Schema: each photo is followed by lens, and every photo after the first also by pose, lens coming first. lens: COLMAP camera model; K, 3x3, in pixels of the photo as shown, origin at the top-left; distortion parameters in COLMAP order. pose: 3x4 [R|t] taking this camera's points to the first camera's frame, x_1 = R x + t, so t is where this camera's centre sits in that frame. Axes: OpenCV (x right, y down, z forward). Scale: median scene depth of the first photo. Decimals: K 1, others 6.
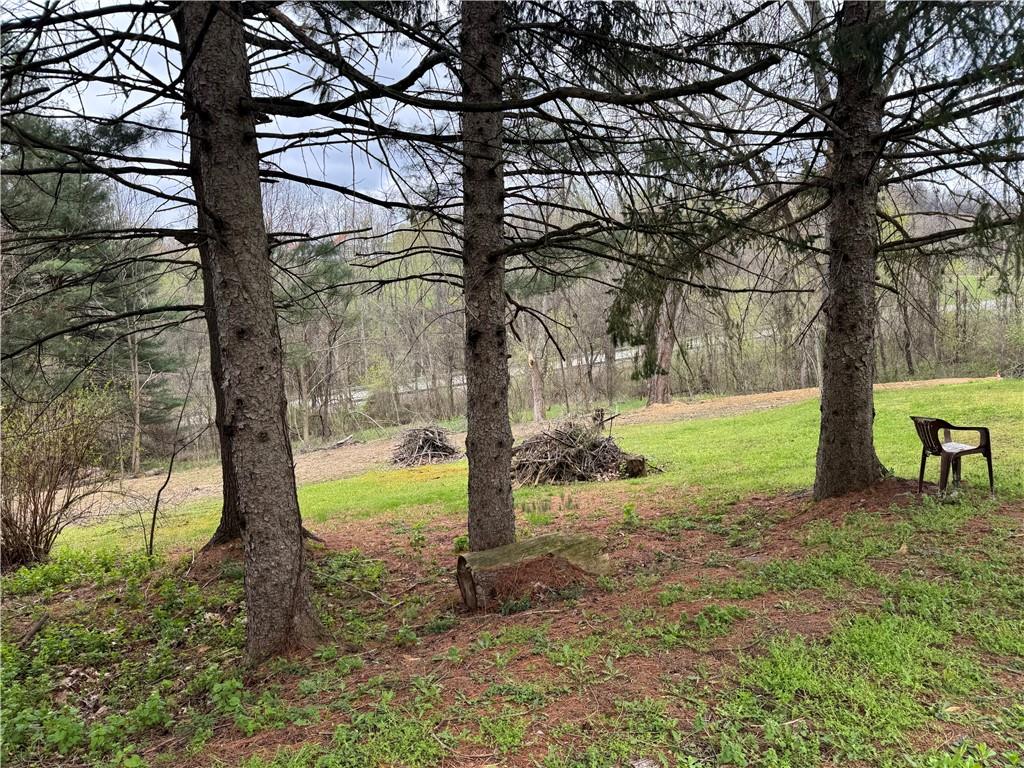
lens RADIAL K [[704.9, 0, 511.8], [0, 704.9, 384.6], [0, 0, 1]] dist [0.021669, -0.021779]
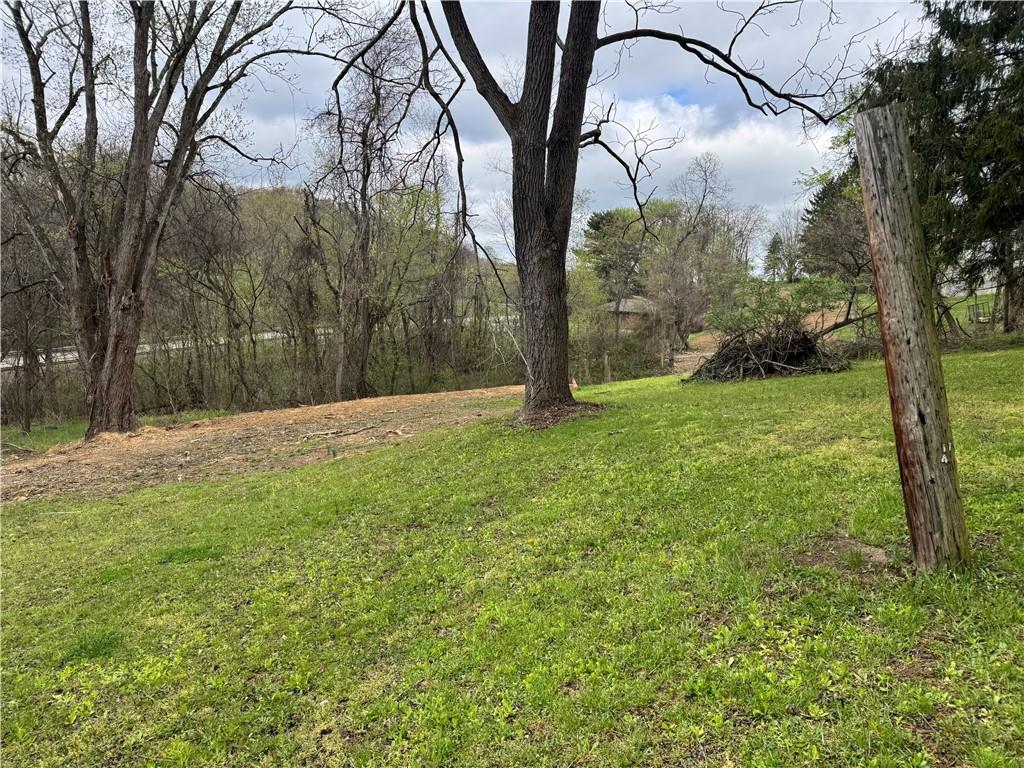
lens RADIAL K [[704.9, 0, 511.2], [0, 704.9, 385.6], [0, 0, 1]] dist [0.021669, -0.021779]
pose [[0.763178, -0.005157, 0.646168, 0.093448], [0.017570, 0.999764, -0.012773, 0.003804], [-0.645950, 0.021102, 0.763088, 0.399427]]
